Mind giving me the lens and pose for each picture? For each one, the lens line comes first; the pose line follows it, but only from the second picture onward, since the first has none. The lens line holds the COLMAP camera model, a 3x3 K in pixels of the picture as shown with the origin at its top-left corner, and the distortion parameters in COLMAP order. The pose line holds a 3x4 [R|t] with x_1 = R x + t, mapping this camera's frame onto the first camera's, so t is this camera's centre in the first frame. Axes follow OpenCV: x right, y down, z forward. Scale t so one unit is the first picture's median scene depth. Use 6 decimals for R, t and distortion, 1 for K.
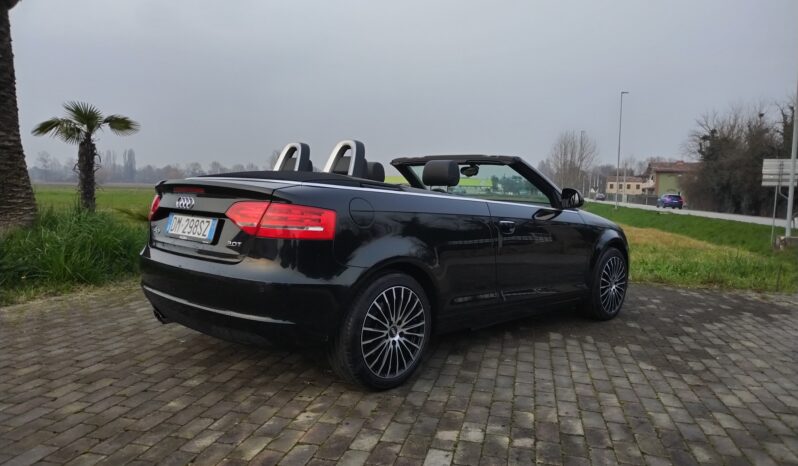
lens RADIAL K [[581.6, 0, 399.0], [0, 581.6, 233.0], [0, 0, 1]] dist [0.028580, -0.028224]
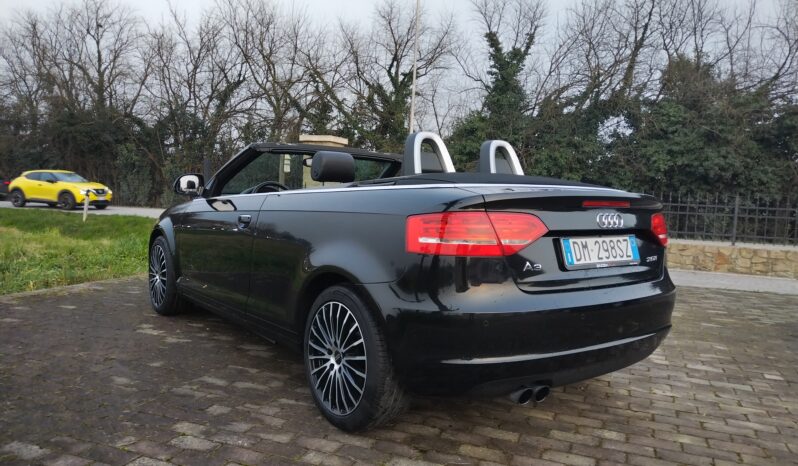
lens RADIAL K [[581.6, 0, 399.0], [0, 581.6, 233.0], [0, 0, 1]] dist [0.028580, -0.028224]
pose [[0.152885, -0.098204, 0.983352, -1.142856], [0.044325, 0.994730, 0.092449, -0.116076], [-0.987249, 0.029453, 0.156433, 1.114427]]
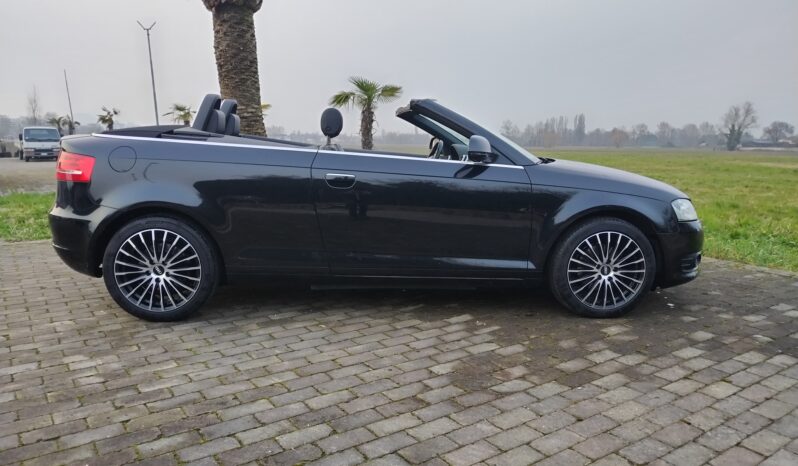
lens RADIAL K [[581.6, 0, 399.0], [0, 581.6, 233.0], [0, 0, 1]] dist [0.028580, -0.028224]
pose [[0.745569, 0.083170, -0.661219, 0.994003], [-0.041514, 0.996051, 0.078476, -0.004660], [0.665134, -0.031060, 0.746077, 0.462016]]
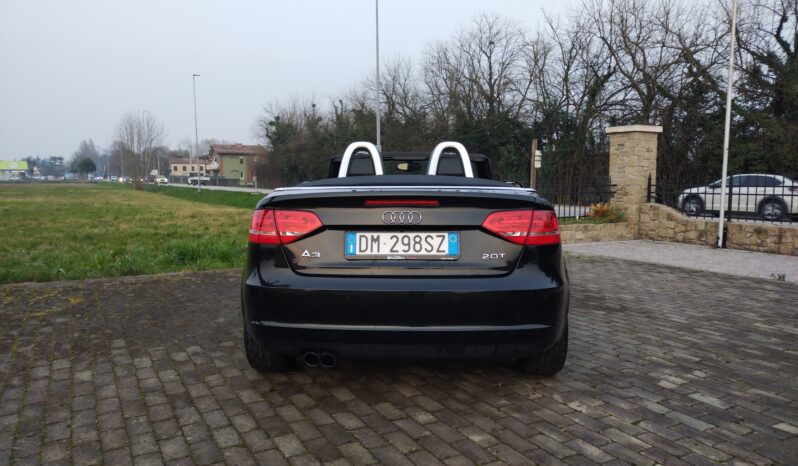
lens RADIAL K [[581.6, 0, 399.0], [0, 581.6, 233.0], [0, 0, 1]] dist [0.028580, -0.028224]
pose [[0.743303, -0.095019, 0.662172, -0.906601], [0.074345, 0.995463, 0.059390, -0.076885], [-0.664810, 0.005085, 0.746995, 0.344932]]
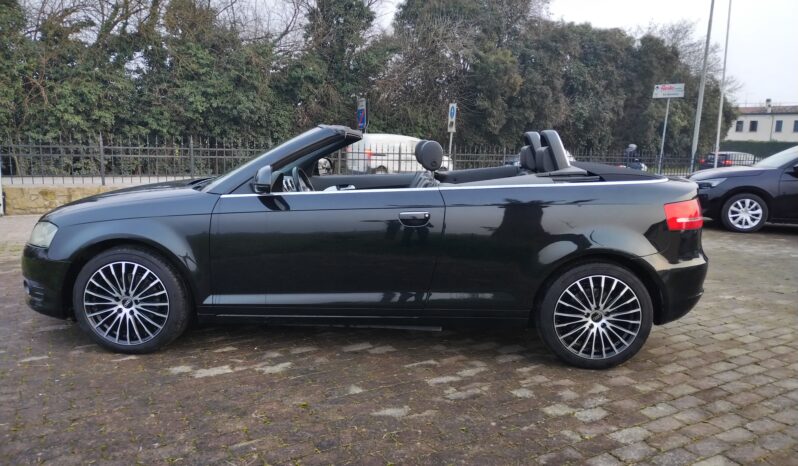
lens RADIAL K [[581.6, 0, 399.0], [0, 581.6, 233.0], [0, 0, 1]] dist [0.028580, -0.028224]
pose [[-0.673663, -0.166012, 0.720151, -0.873302], [0.006728, 0.973026, 0.230599, -0.259149], [-0.739008, 0.160191, -0.654375, 2.218272]]
